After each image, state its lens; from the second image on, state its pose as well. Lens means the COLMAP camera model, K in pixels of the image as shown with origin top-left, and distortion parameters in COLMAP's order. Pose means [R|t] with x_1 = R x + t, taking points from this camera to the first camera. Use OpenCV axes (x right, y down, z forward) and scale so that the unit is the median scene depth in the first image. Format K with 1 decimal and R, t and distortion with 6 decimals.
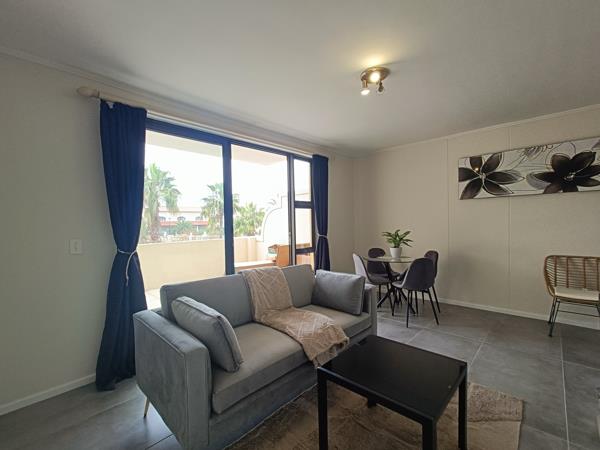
lens RADIAL K [[271.4, 0, 297.3], [0, 271.4, 225.3], [0, 0, 1]] dist [-0.001179, 0.000211]
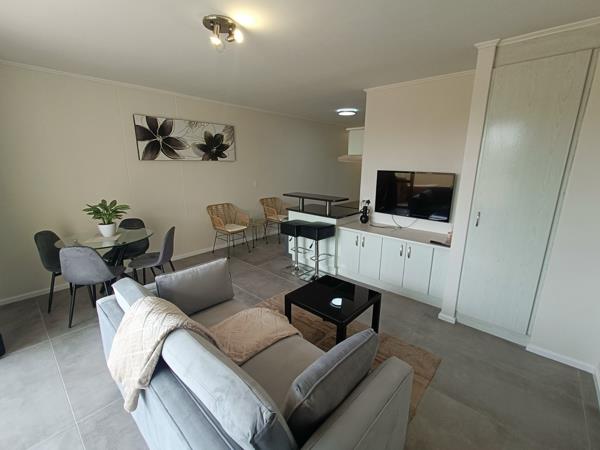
lens RADIAL K [[271.4, 0, 299.3], [0, 271.4, 227.0], [0, 0, 1]] dist [-0.001179, 0.000211]
pose [[-0.011036, -0.215644, 0.976410, -0.451252], [-0.002703, 0.976472, 0.215627, -0.083179], [-0.999935, -0.000260, -0.011359, 0.516153]]
